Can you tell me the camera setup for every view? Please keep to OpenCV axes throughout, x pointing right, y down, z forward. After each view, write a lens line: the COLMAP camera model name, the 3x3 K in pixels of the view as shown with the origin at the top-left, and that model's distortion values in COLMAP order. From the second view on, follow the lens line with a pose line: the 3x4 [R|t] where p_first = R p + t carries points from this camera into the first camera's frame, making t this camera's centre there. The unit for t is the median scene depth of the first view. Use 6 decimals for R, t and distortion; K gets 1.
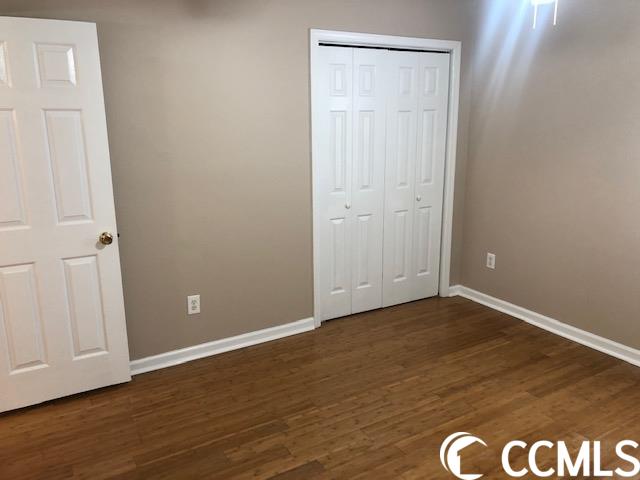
lens RADIAL K [[526.9, 0, 320.8], [0, 526.9, 239.6], [0, 0, 1]] dist [0.035288, -0.029917]
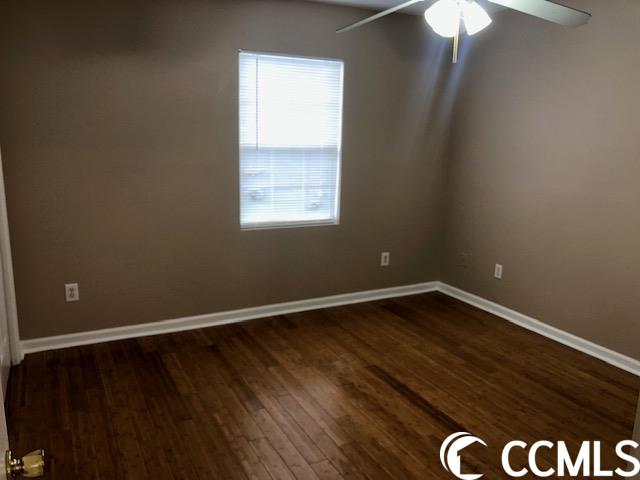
lens RADIAL K [[526.9, 0, 321.2], [0, 526.9, 239.8], [0, 0, 1]] dist [0.035288, -0.029917]
pose [[0.077807, -0.198404, 0.977027, -0.614666], [0.222166, 0.958806, 0.177012, -0.137728], [-0.971899, 0.203289, 0.118680, 0.673229]]
